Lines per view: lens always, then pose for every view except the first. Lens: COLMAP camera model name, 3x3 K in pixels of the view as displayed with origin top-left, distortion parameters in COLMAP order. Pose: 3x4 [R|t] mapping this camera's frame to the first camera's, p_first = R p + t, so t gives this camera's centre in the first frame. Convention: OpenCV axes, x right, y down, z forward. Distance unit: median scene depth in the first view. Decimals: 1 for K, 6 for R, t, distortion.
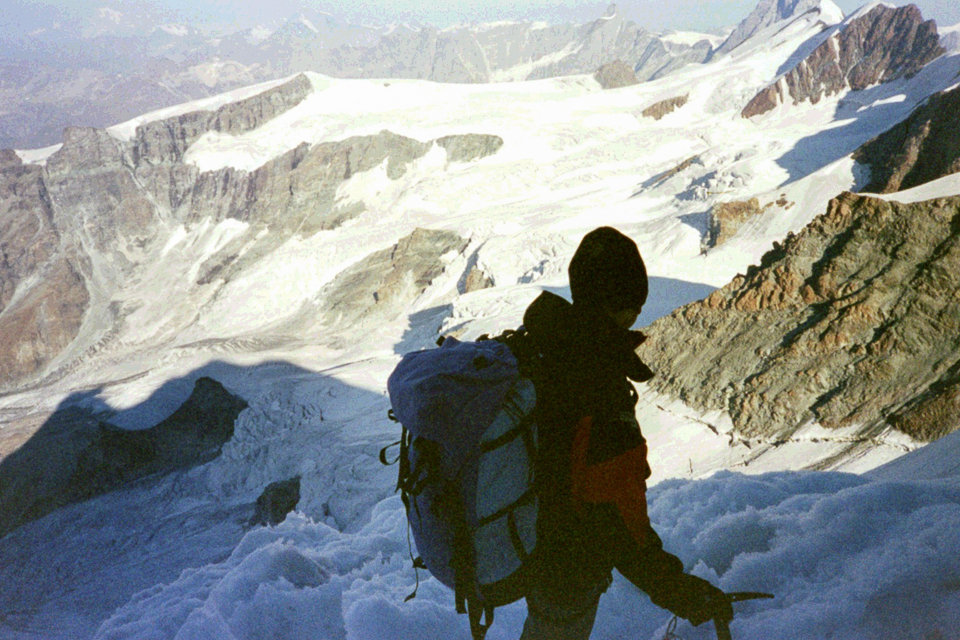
lens RADIAL K [[943.5, 0, 482.9], [0, 943.5, 318.5], [0, 0, 1]] dist [0.096087, -0.215399]
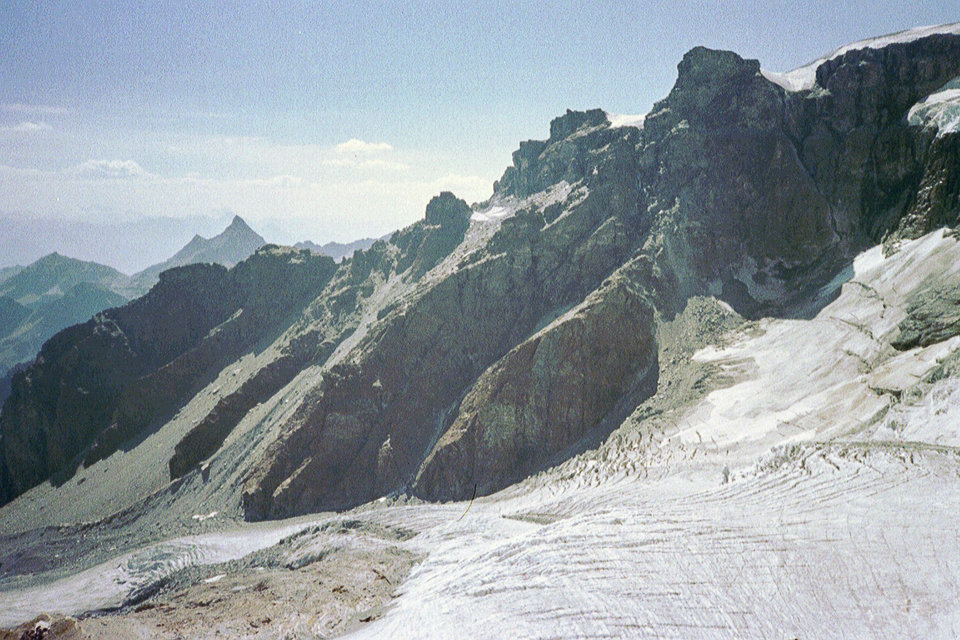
lens RADIAL K [[943.5, 0, 482.9], [0, 943.5, 318.5], [0, 0, 1]] dist [0.096087, -0.215399]
pose [[0.759838, 0.088712, -0.644031, -0.165118], [-0.219579, 0.967450, -0.125802, 0.039063], [0.611908, 0.237004, 0.754585, 0.556531]]
